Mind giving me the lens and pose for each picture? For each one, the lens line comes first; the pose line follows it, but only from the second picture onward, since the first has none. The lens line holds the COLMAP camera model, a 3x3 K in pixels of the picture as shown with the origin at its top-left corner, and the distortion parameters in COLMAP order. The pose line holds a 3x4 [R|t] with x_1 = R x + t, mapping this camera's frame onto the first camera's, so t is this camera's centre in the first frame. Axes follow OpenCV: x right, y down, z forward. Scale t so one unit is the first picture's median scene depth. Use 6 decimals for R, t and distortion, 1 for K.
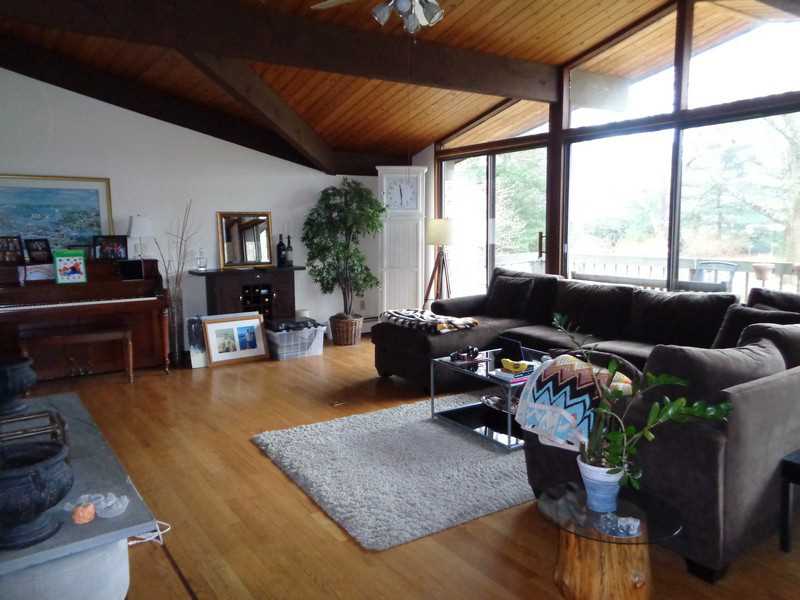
lens RADIAL K [[596.6, 0, 400.0], [0, 596.6, 300.0], [0, 0, 1]] dist [0.007409, 0.003231]
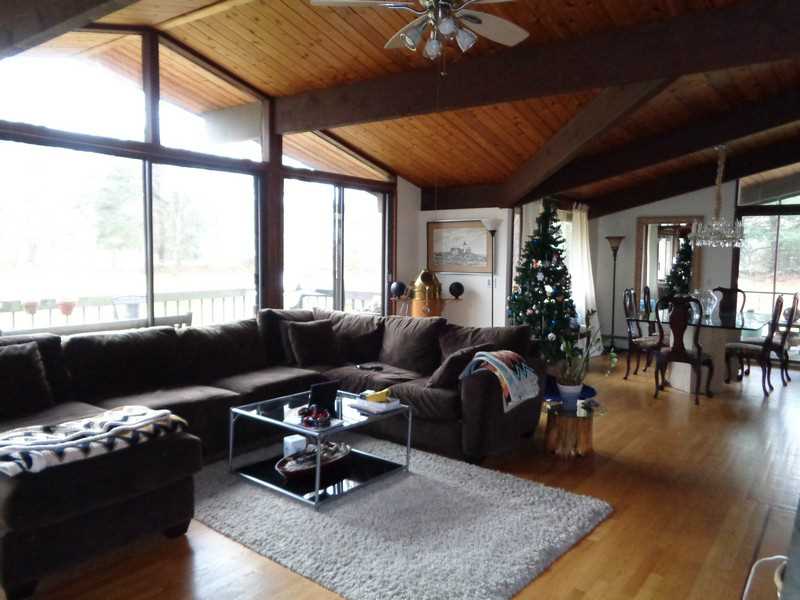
lens RADIAL K [[596.6, 0, 400.0], [0, 596.6, 300.0], [0, 0, 1]] dist [0.007409, 0.003231]
pose [[-0.308865, -0.069163, 0.948588, -0.699891], [0.105435, 0.988715, 0.106419, -0.145639], [-0.945244, 0.132884, -0.298087, 1.094627]]
